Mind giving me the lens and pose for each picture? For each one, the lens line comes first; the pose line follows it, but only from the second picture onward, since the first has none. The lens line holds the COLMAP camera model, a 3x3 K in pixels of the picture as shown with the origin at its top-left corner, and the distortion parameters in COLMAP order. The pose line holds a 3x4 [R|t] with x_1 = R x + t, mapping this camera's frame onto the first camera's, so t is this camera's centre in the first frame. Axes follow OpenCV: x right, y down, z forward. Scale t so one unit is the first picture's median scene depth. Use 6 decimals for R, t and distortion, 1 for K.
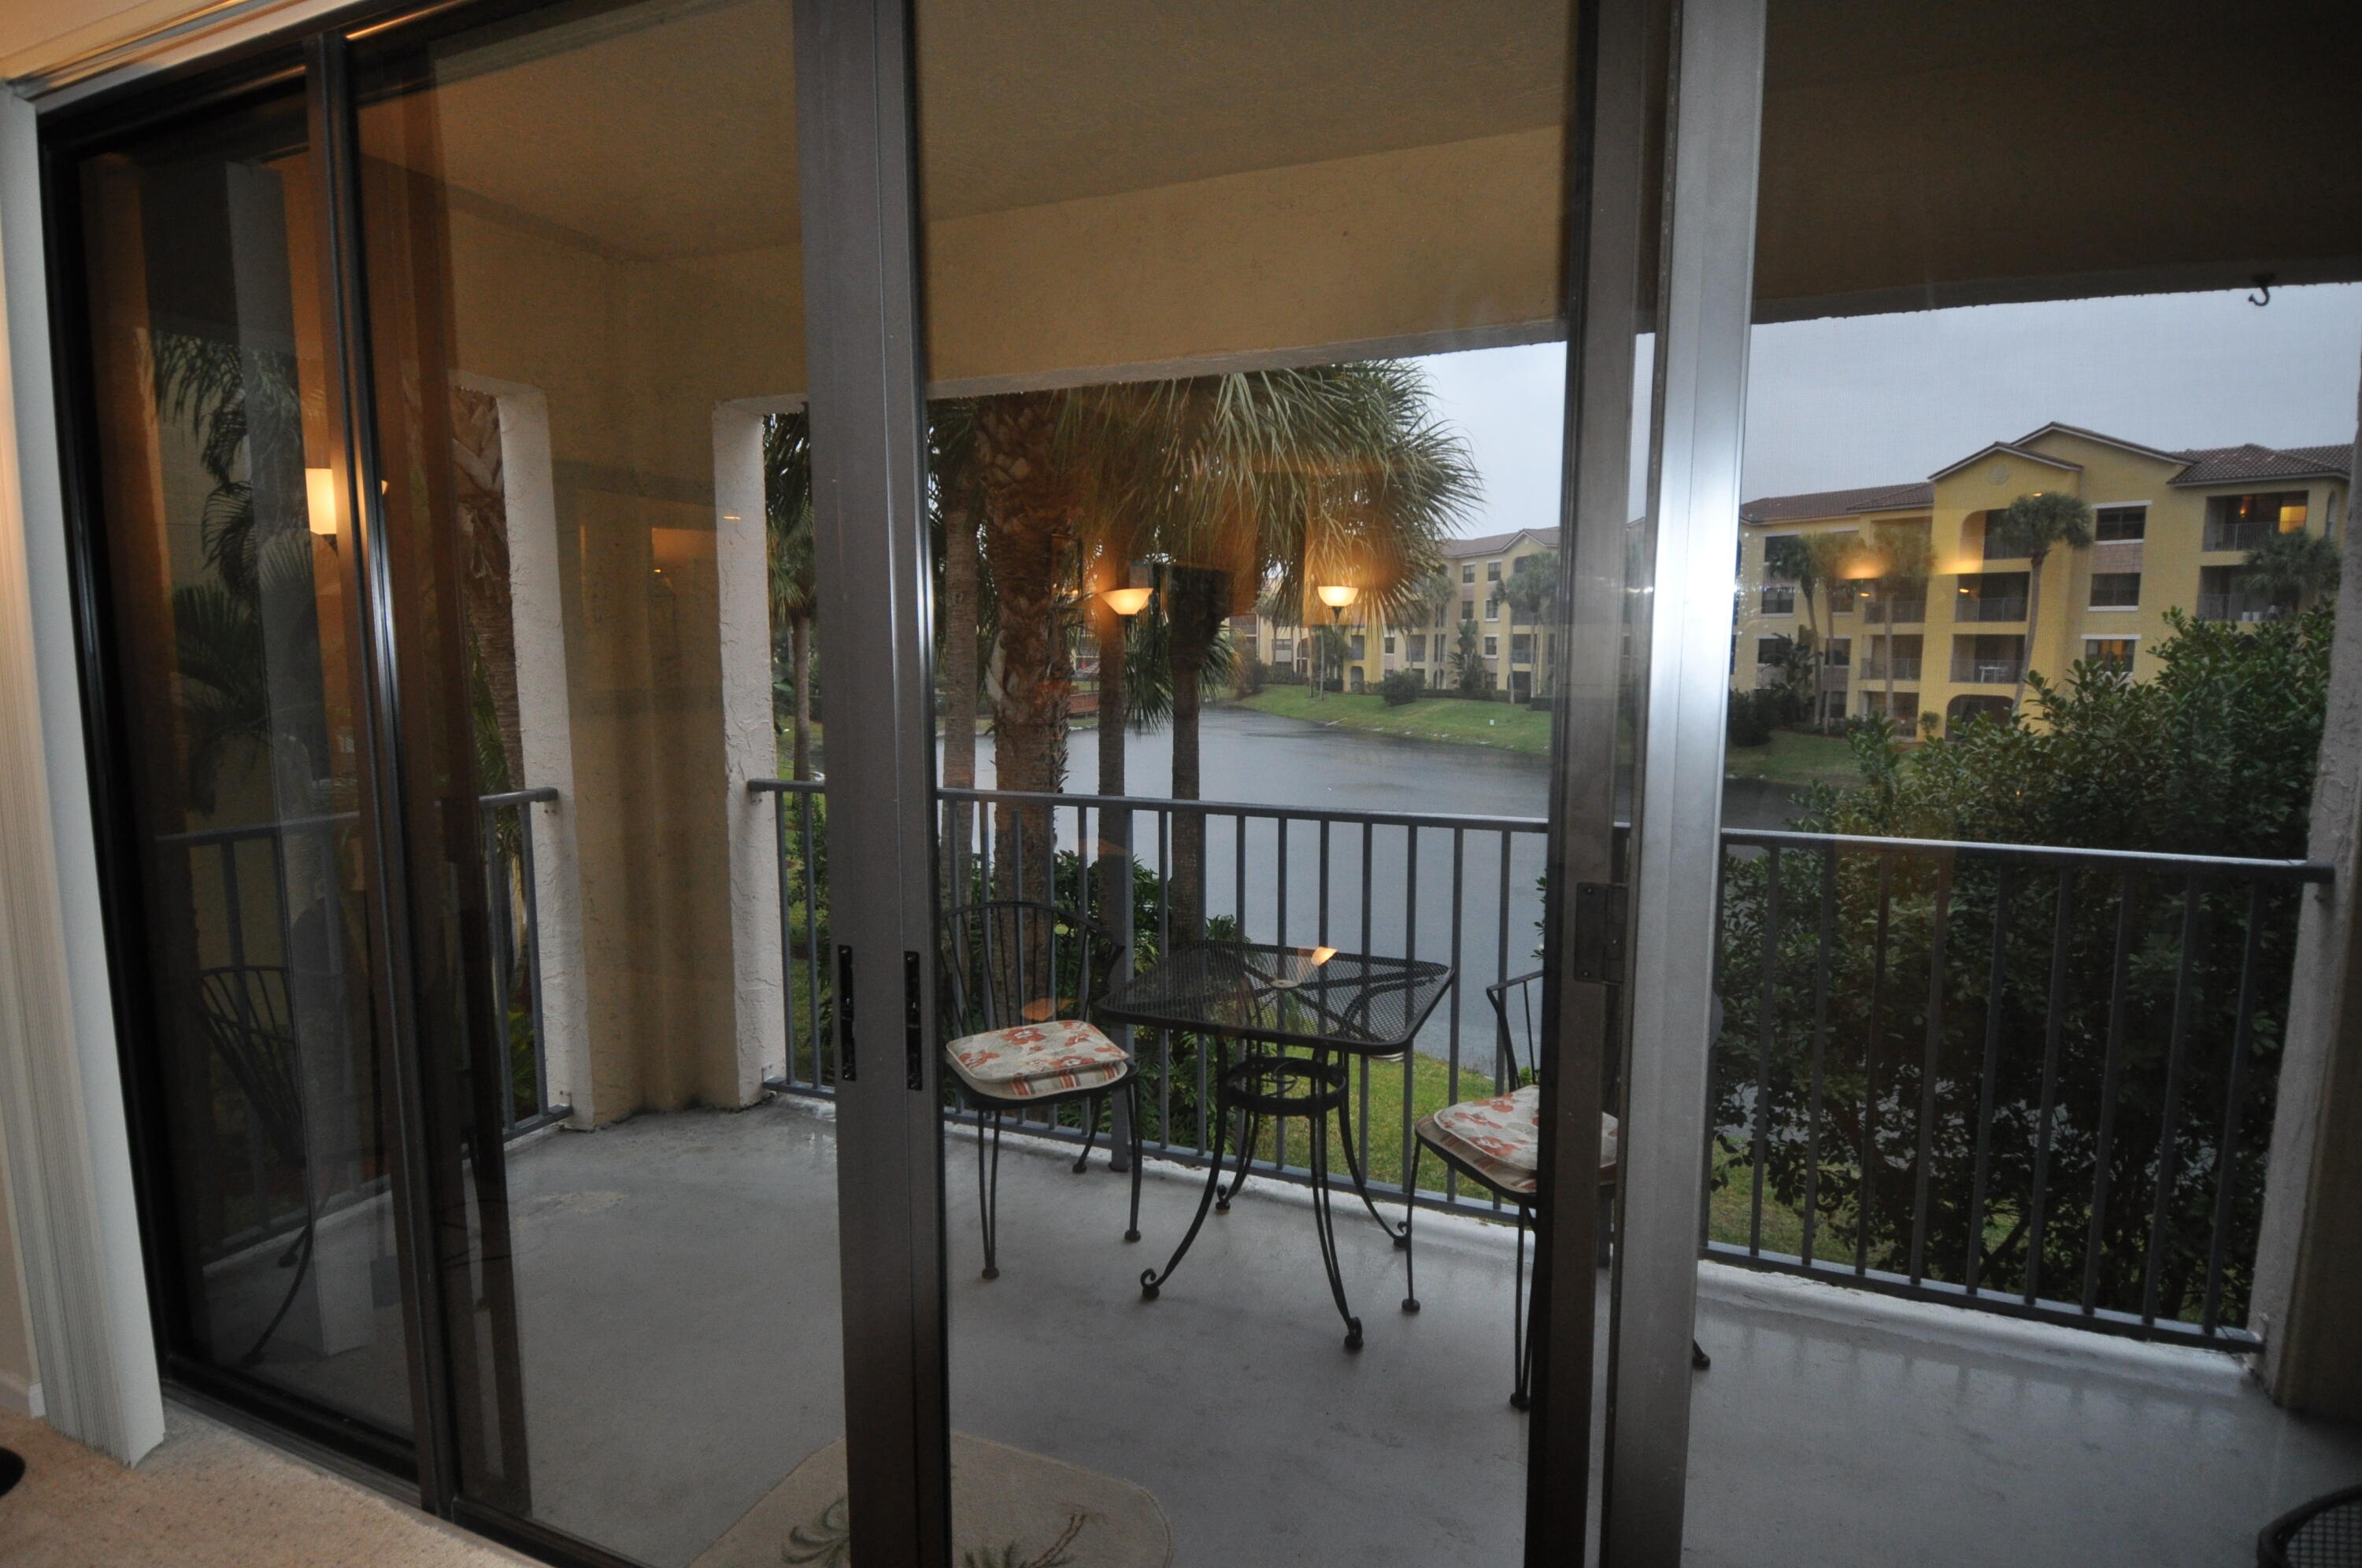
lens RADIAL K [[1225.5, 0, 1184.0], [0, 1225.5, 791.6], [0, 0, 1]] dist [0.055088, -0.061050]
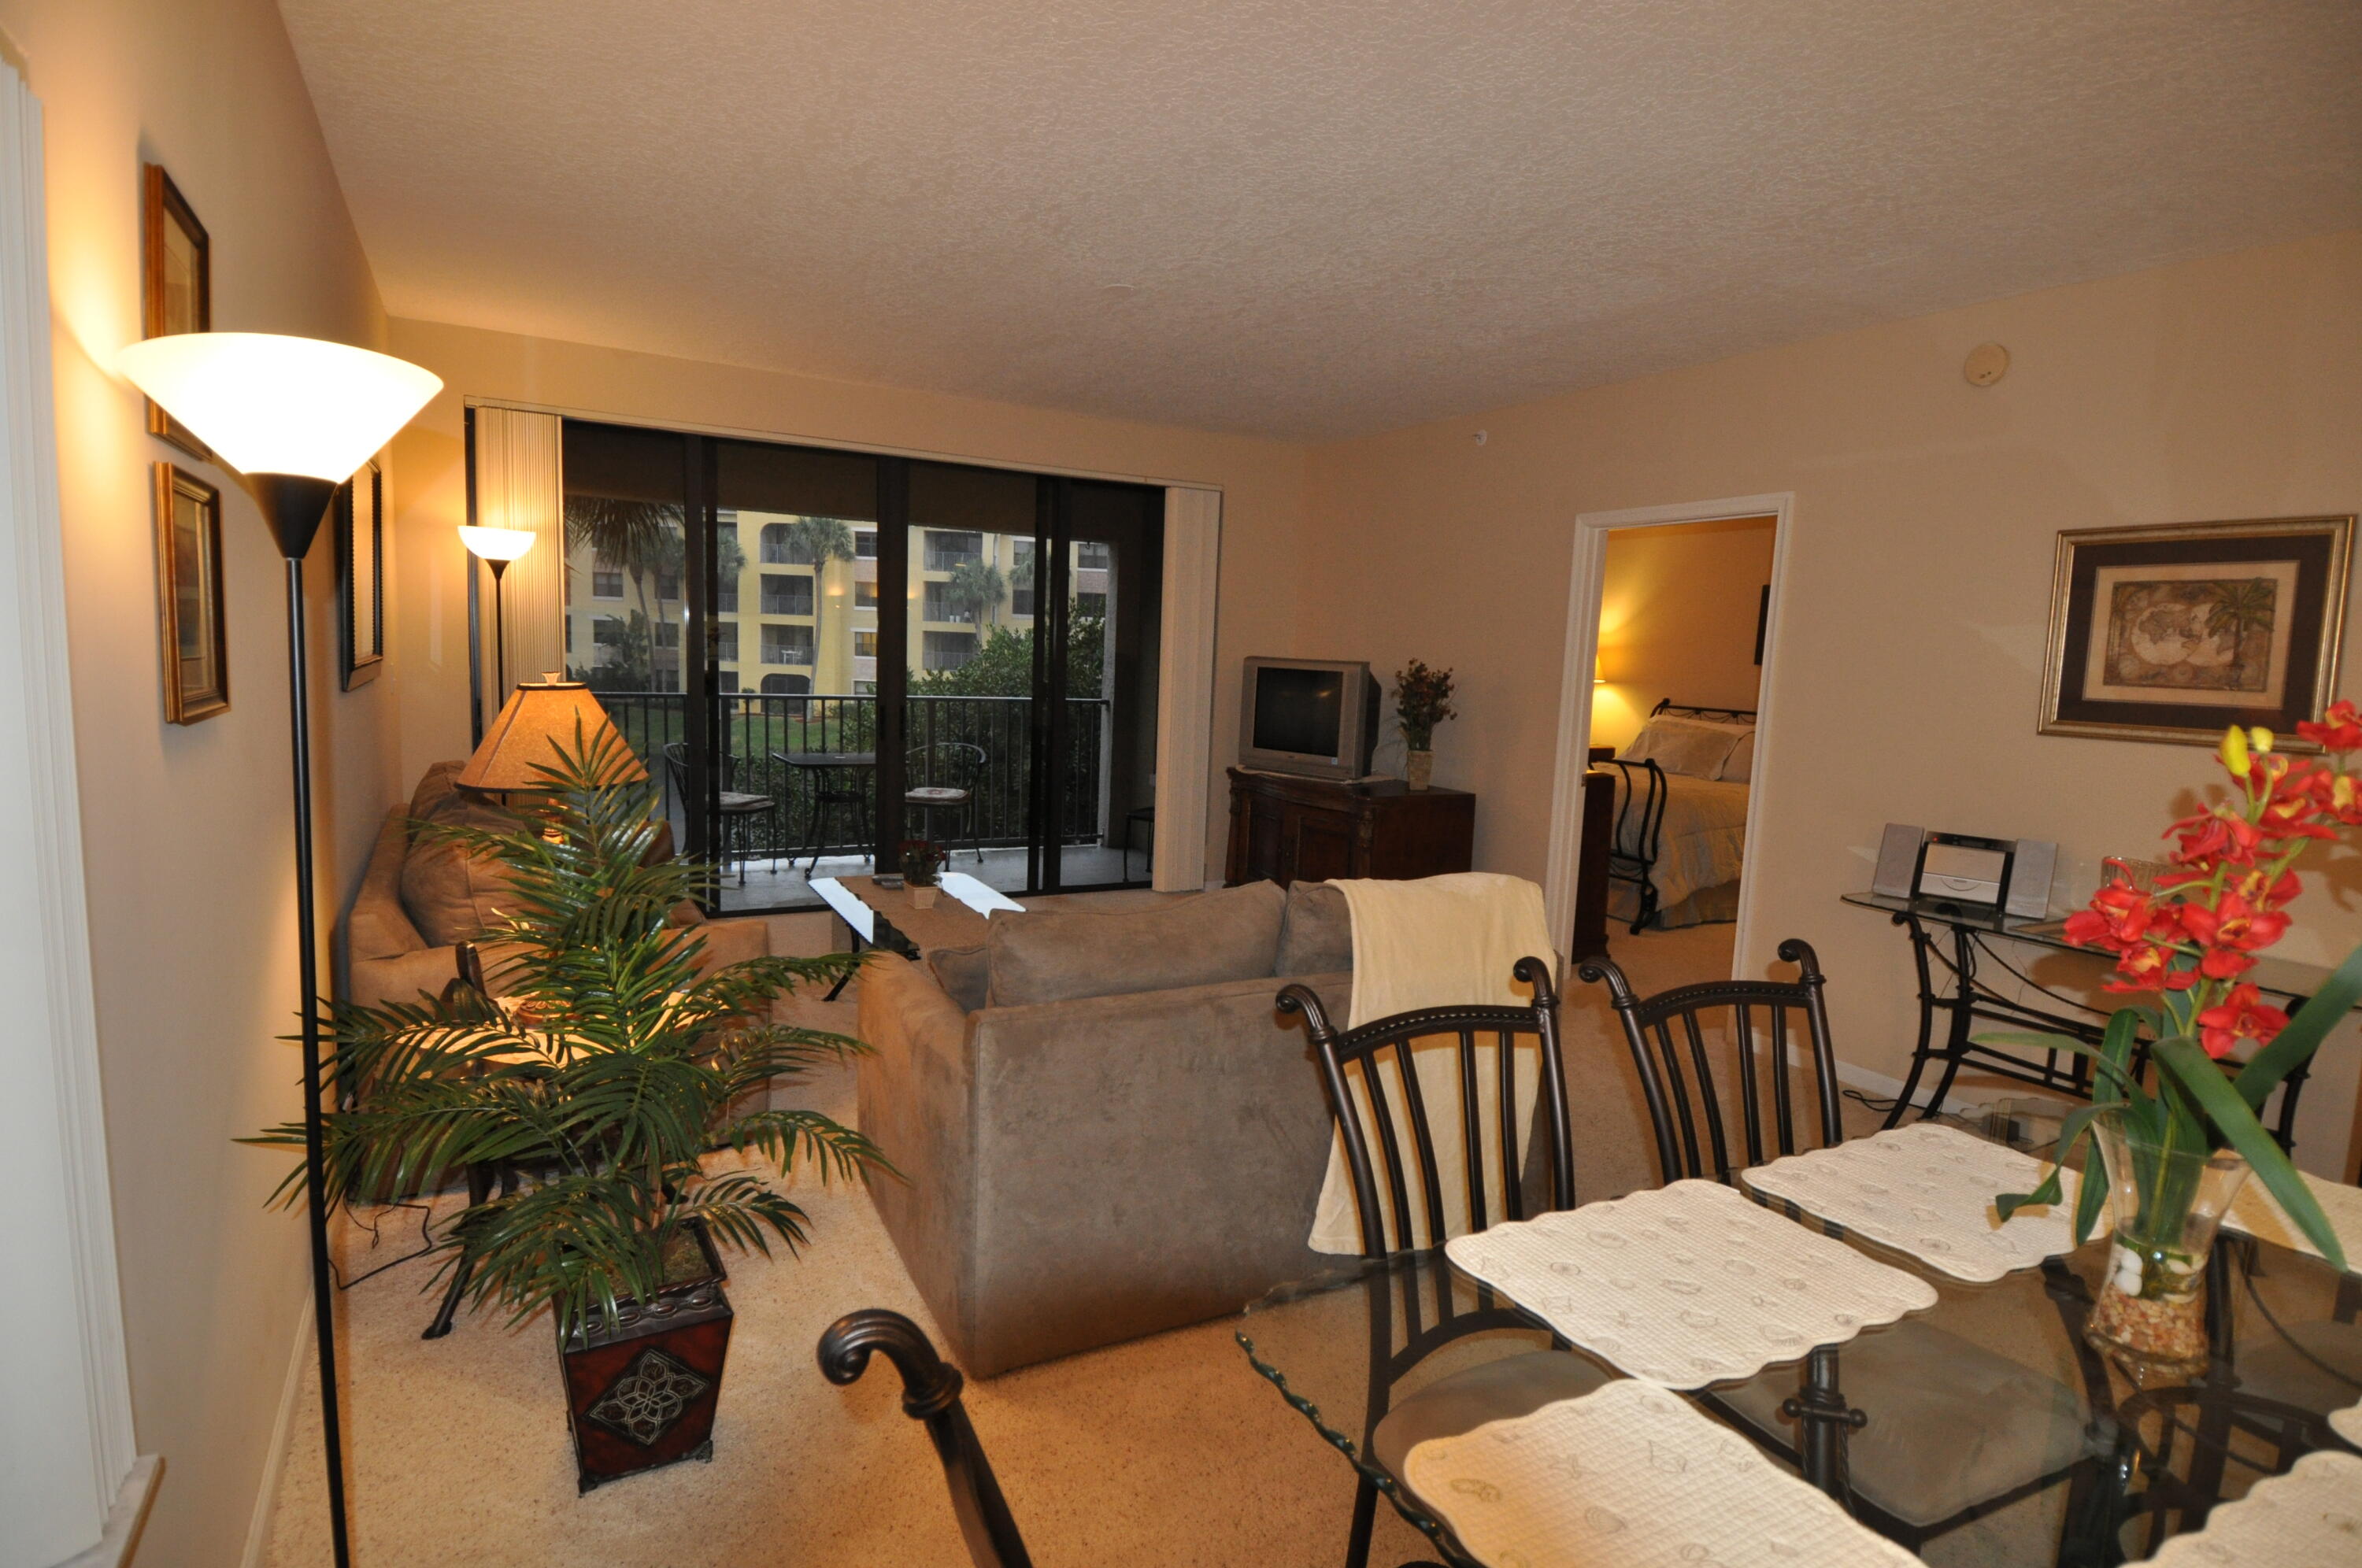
lens RADIAL K [[1225.5, 0, 1184.0], [0, 1225.5, 791.6], [0, 0, 1]] dist [0.055088, -0.061050]
pose [[0.617318, -0.068276, 0.783745, -0.077207], [0.056680, 0.997498, 0.042253, 0.008779], [-0.784669, 0.018339, 0.619644, -0.064591]]
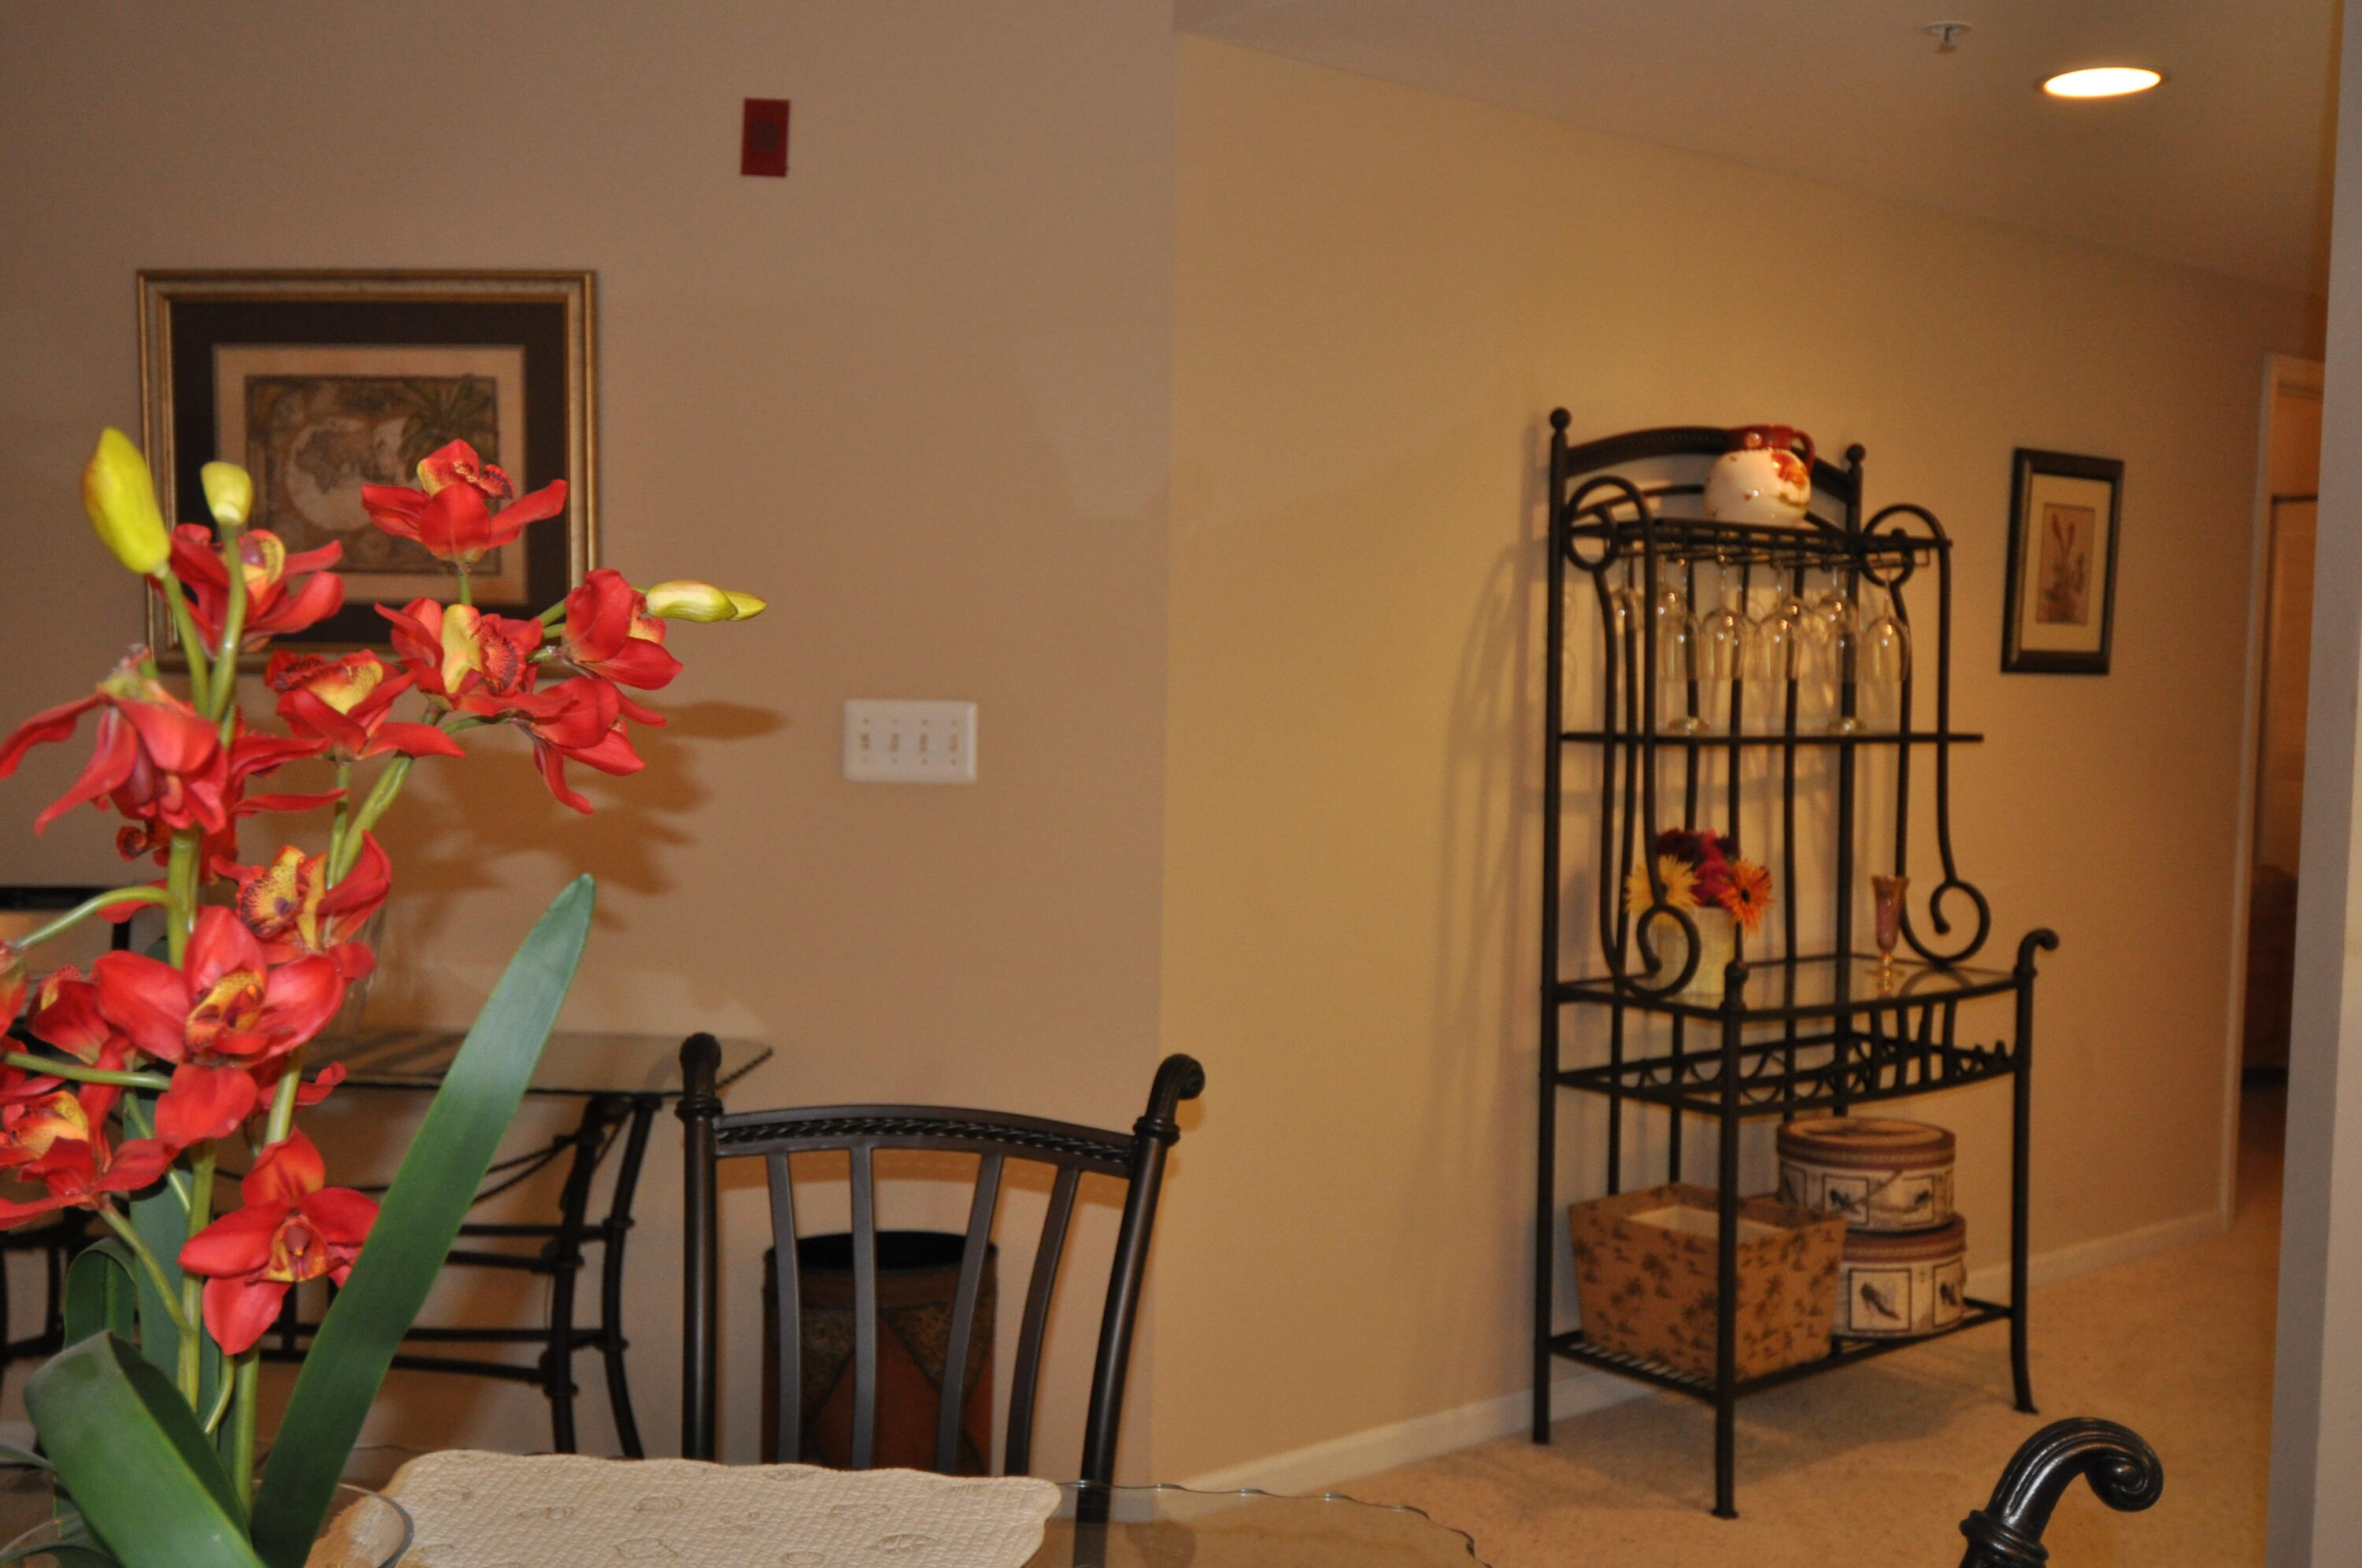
lens RADIAL K [[2330.2, 0, 1178.2], [0, 2330.2, 796.3], [0, 0, 1]] dist [0.043666, -0.007147]
pose [[-0.297458, -0.068072, 0.952305, -0.066269], [0.097072, 0.990130, 0.101096, 0.010693], [-0.949787, 0.122514, -0.287914, -0.067038]]
